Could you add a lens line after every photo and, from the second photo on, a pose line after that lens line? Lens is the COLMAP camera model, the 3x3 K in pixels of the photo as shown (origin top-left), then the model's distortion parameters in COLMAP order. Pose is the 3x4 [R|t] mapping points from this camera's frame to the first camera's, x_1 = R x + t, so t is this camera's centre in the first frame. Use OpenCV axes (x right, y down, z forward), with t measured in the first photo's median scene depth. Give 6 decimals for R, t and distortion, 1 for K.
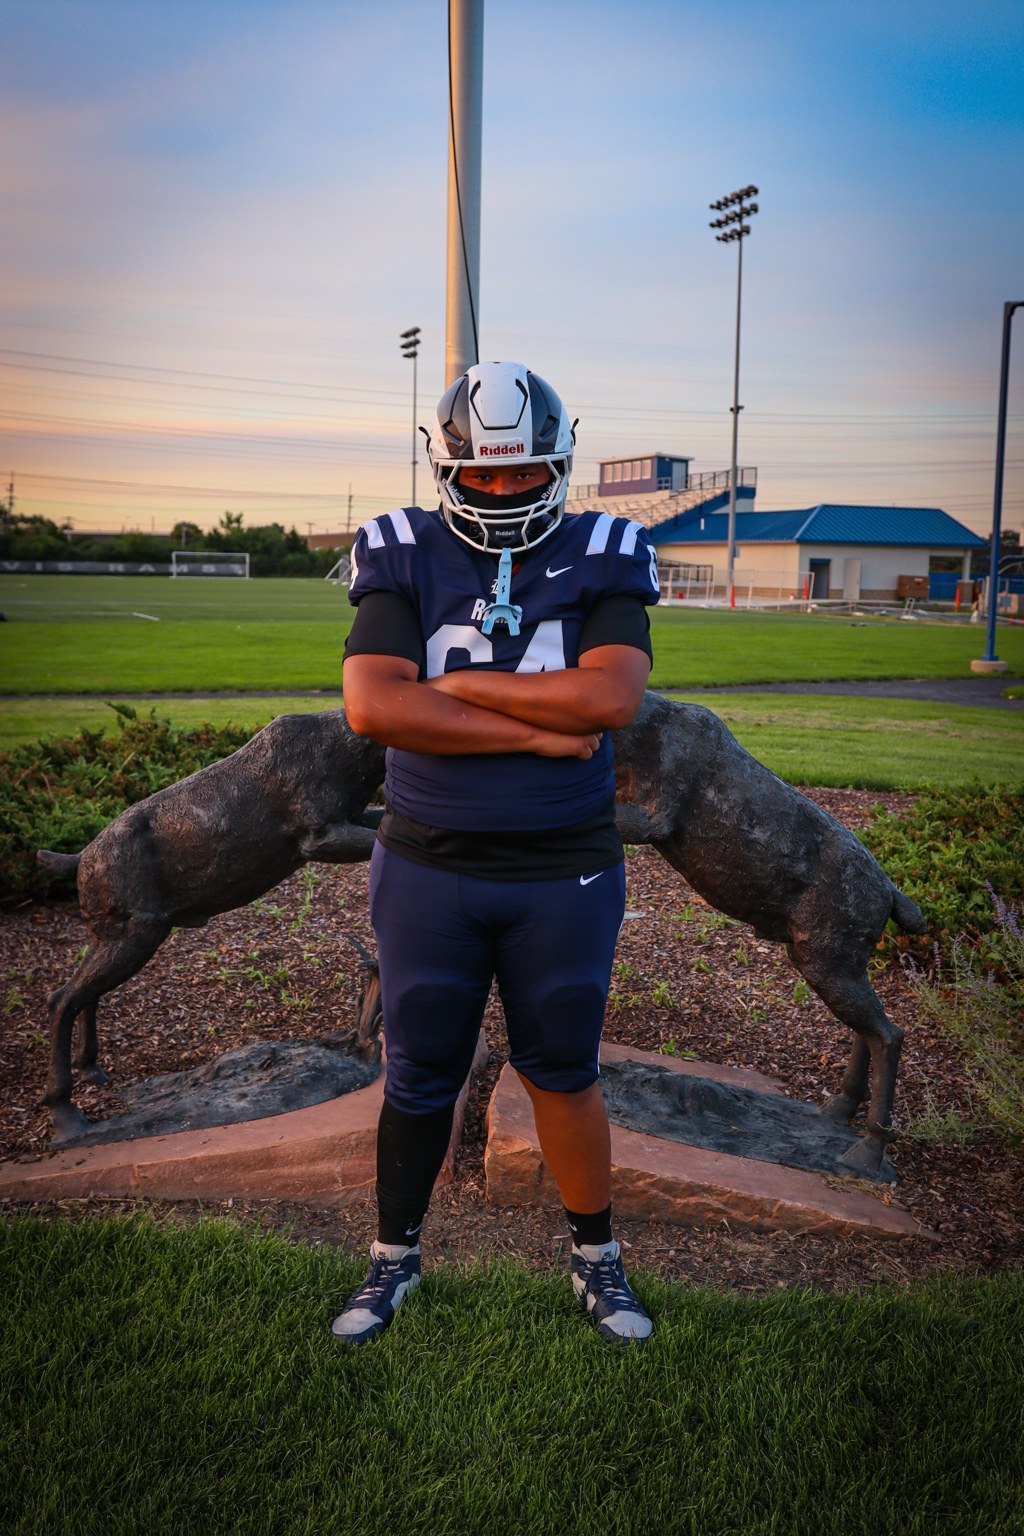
lens RADIAL K [[1576.0, 0, 518.1], [0, 1576.0, 799.7], [0, 0, 1]] dist [-0.057007, 0.220803]
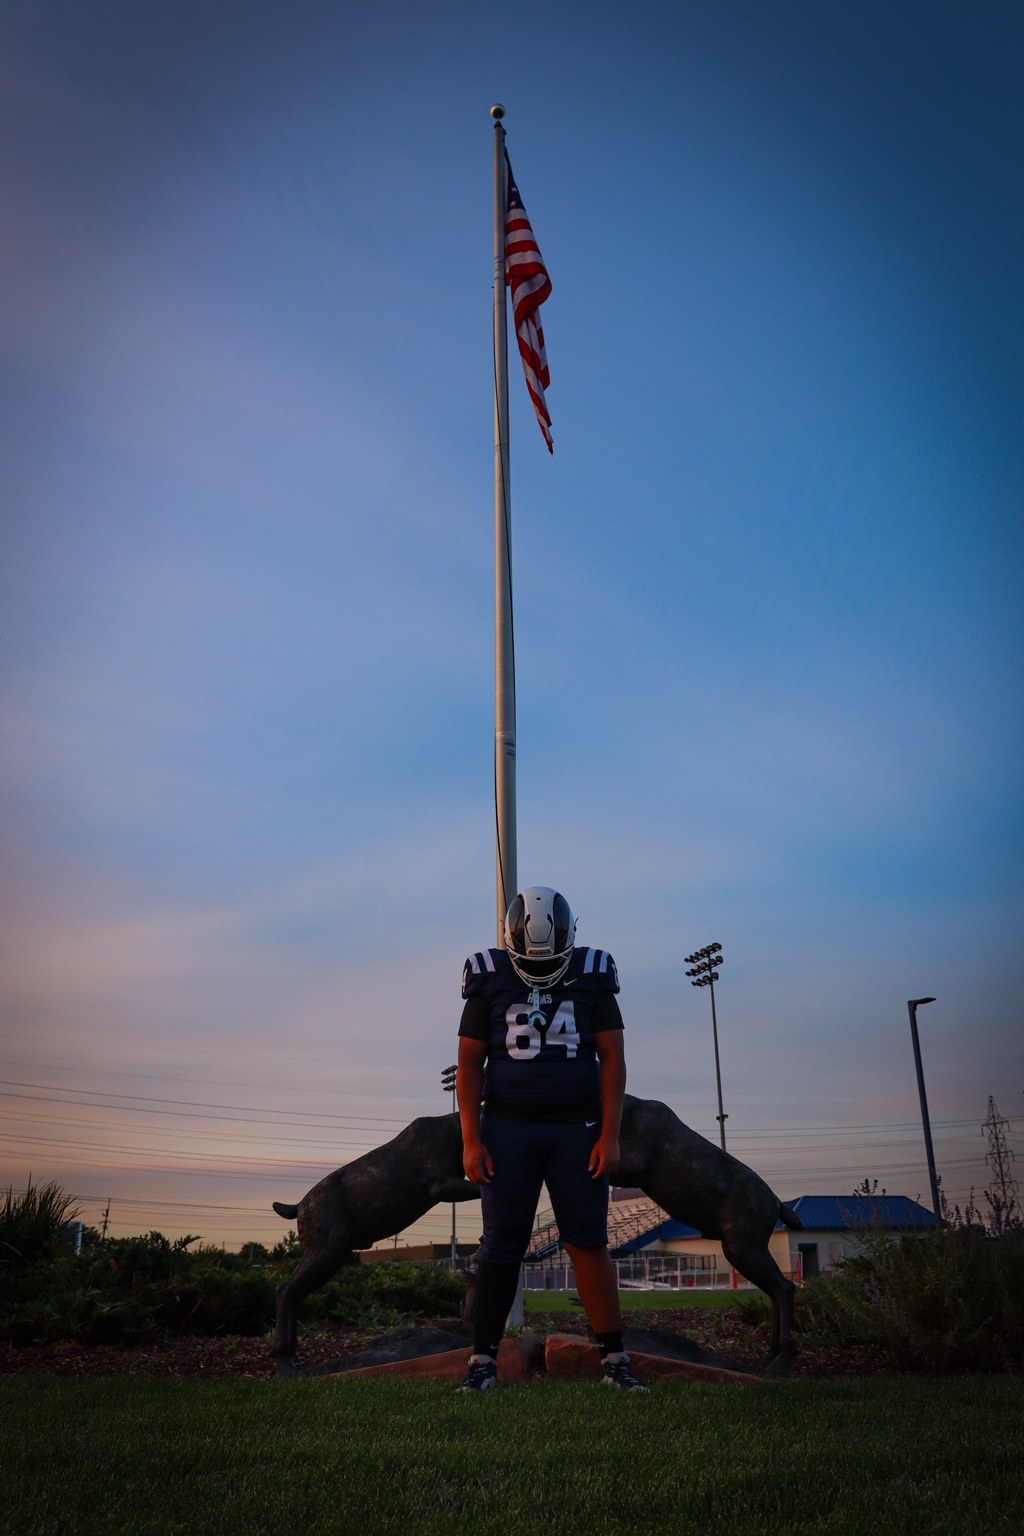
lens RADIAL K [[1576.0, 0, 518.1], [0, 1576.0, 799.7], [0, 0, 1]] dist [-0.057007, 0.220803]
pose [[0.999323, -0.036759, -0.001618, -0.006381], [0.031265, 0.871500, -0.489399, 0.130373], [0.019400, 0.489017, 0.872059, -0.181113]]
